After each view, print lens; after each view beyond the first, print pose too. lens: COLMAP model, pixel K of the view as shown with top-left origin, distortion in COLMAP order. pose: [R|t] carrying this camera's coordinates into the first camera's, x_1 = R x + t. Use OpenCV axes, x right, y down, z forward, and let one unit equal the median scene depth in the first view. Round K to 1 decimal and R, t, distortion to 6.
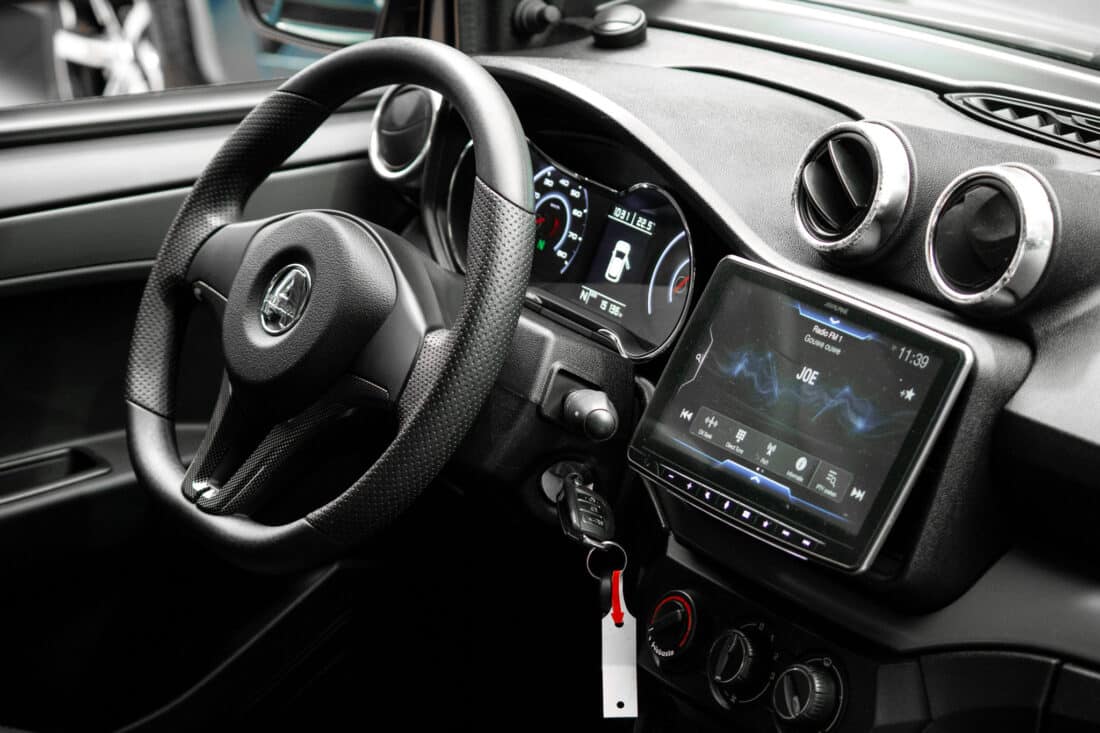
lens RADIAL K [[2979.5, 0, 550.0], [0, 2979.5, 366.5], [0, 0, 1]] dist [-0.312333, 0.211767]
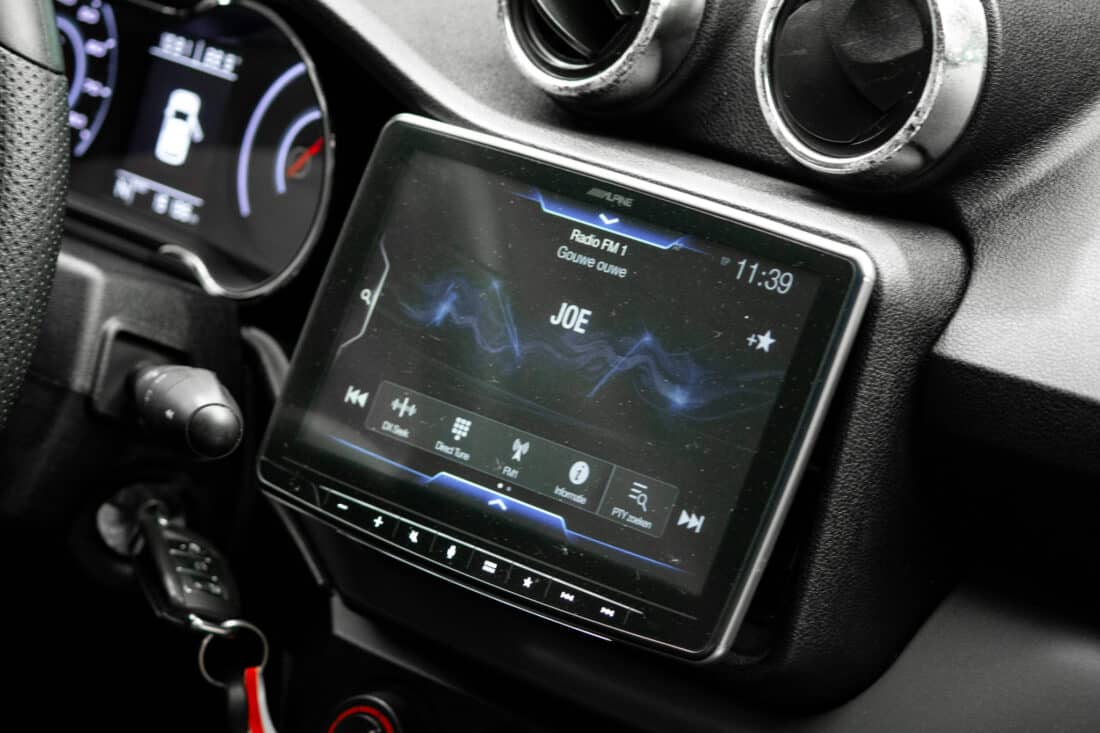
lens RADIAL K [[4147.4, 0, 550.0], [0, 4147.4, 366.5], [0, 0, 1]] dist [0.161677, 0.106321]
pose [[0.982657, -0.092605, 0.160655, -0.047104], [0.084085, 0.994707, 0.059059, -0.034727], [-0.165273, -0.044526, 0.985242, 0.197960]]
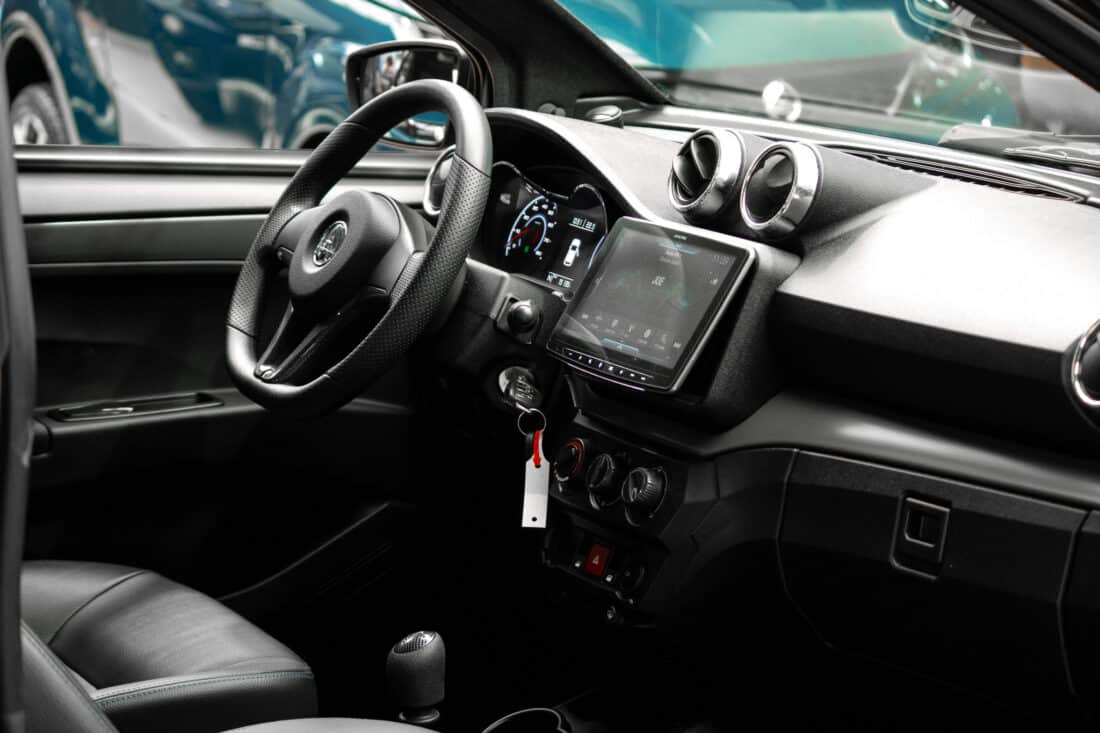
lens RADIAL K [[2835.9, 0, 550.0], [0, 2835.9, 366.5], [0, 0, 1]] dist [-0.297449, -0.125291]
pose [[0.994015, 0.042819, -0.100501, 0.172998], [-0.057437, 0.987408, -0.147396, 0.252060], [0.092925, 0.152286, 0.983958, -0.388648]]
